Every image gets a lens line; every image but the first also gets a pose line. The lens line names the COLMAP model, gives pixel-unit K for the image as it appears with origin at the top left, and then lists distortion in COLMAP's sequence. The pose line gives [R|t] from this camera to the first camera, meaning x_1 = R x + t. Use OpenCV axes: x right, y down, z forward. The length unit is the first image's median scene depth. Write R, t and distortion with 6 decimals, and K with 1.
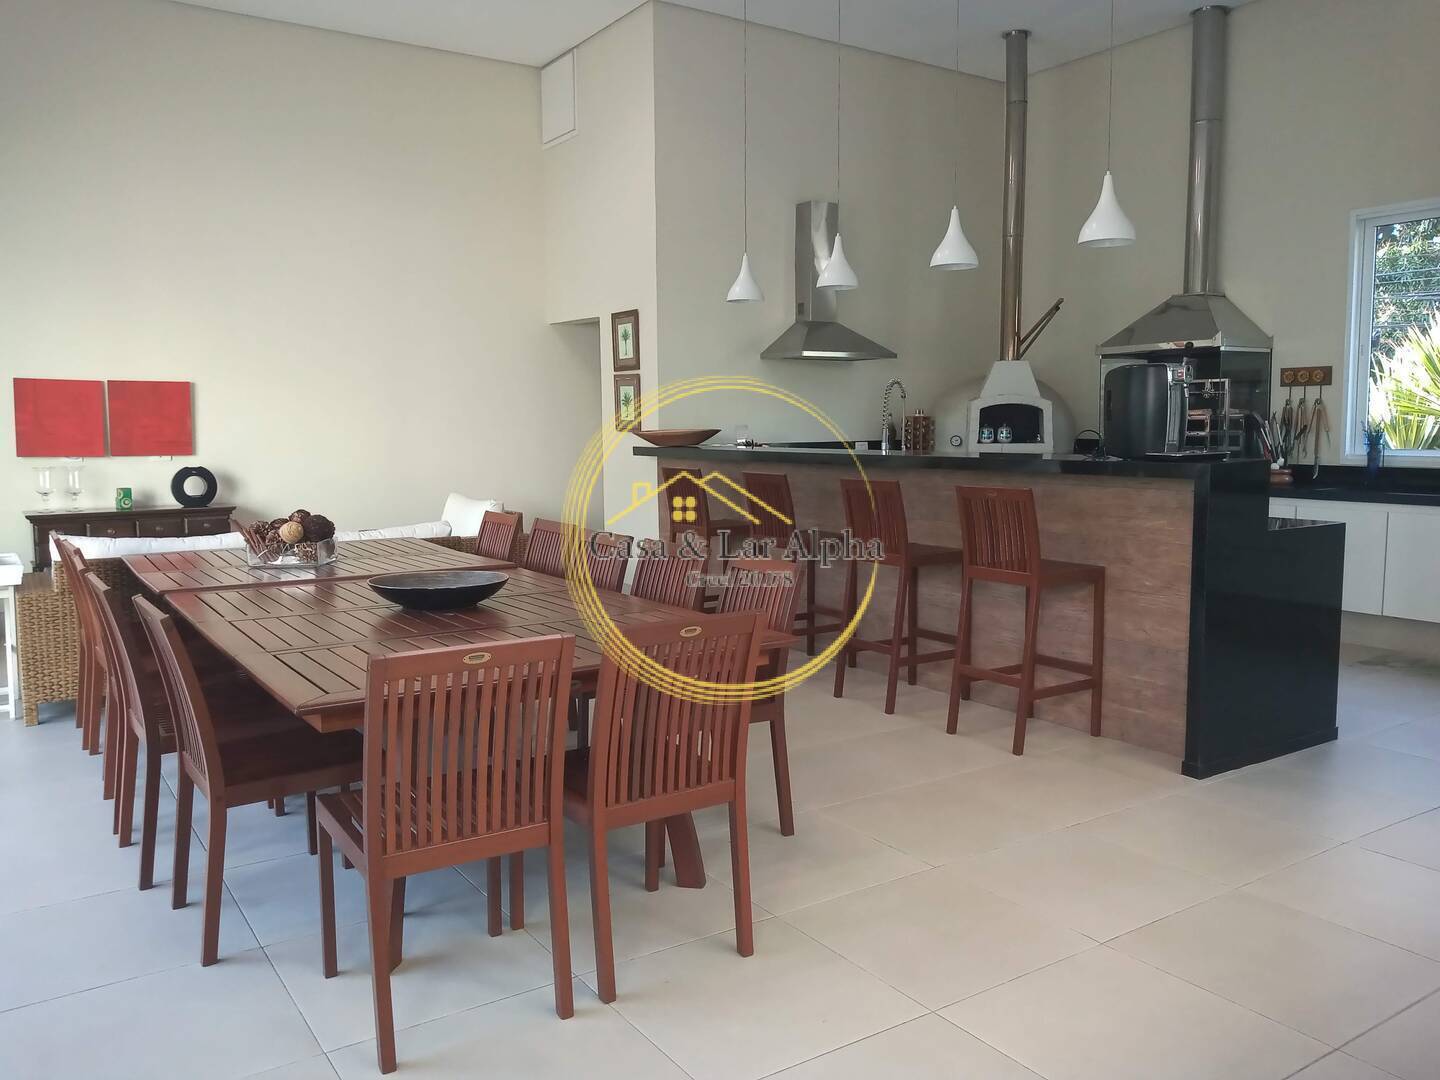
lens RADIAL K [[1121.9, 0, 718.5], [0, 1121.9, 529.5], [0, 0, 1]] dist [-0.011762, 0.018613]
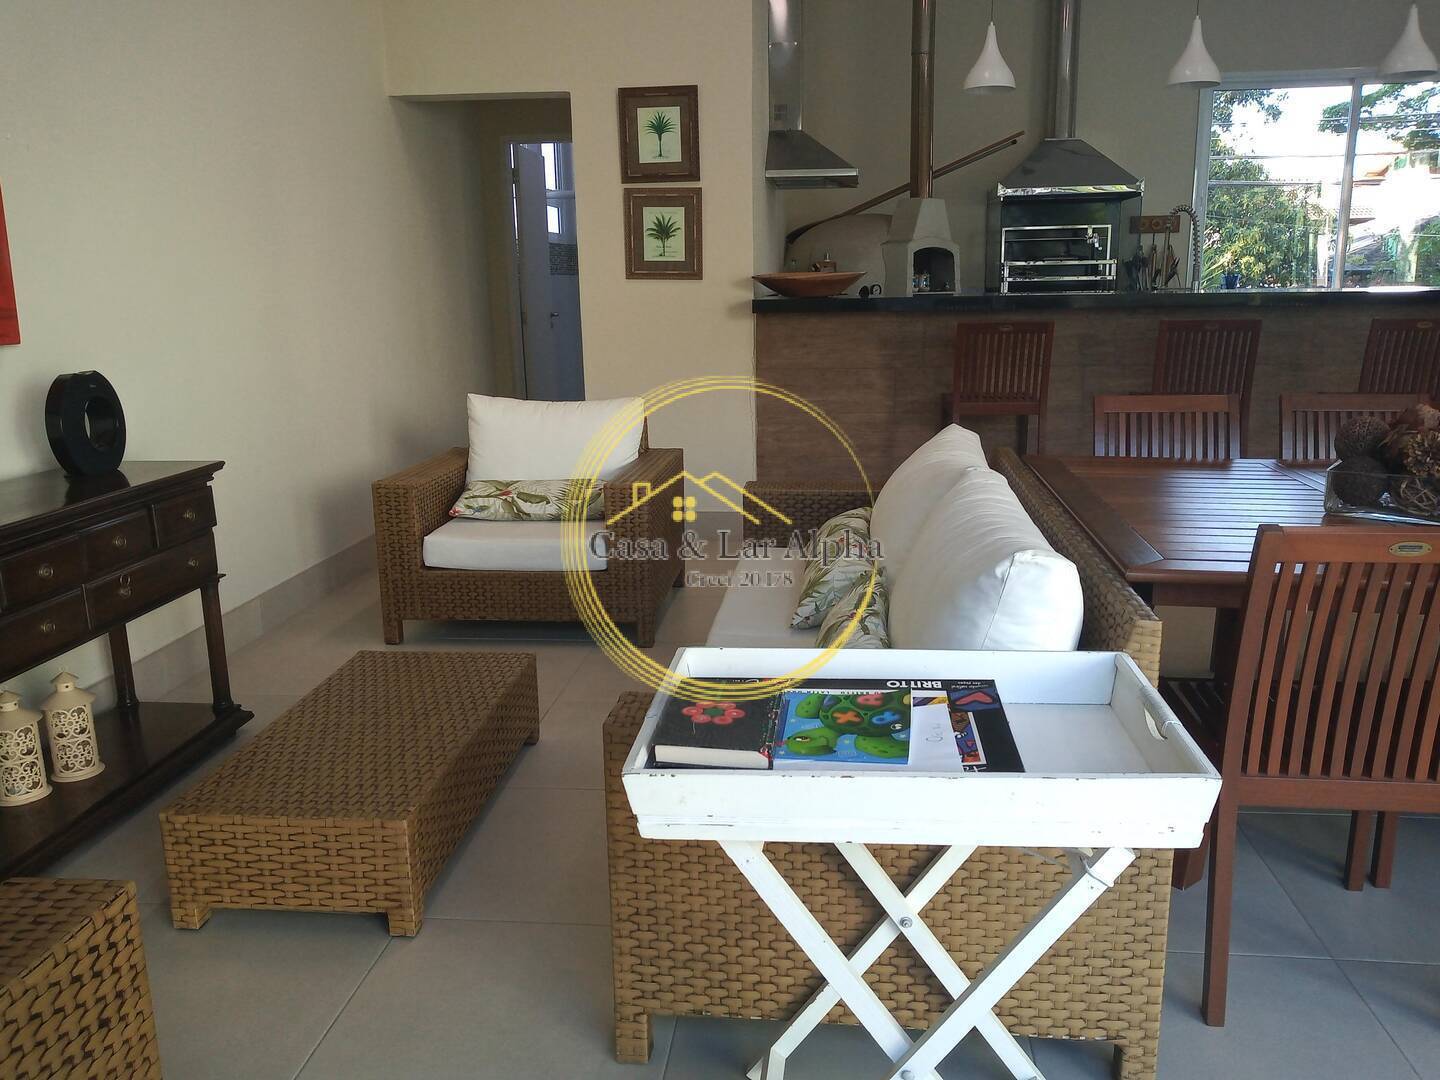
lens RADIAL K [[1121.9, 0, 718.5], [0, 1121.9, 529.5], [0, 0, 1]] dist [-0.011762, 0.018613]
pose [[0.654065, -0.166458, 0.737896, -0.573130], [0.089478, 0.985664, 0.143039, -0.034382], [-0.751127, -0.027532, 0.659583, 0.546649]]
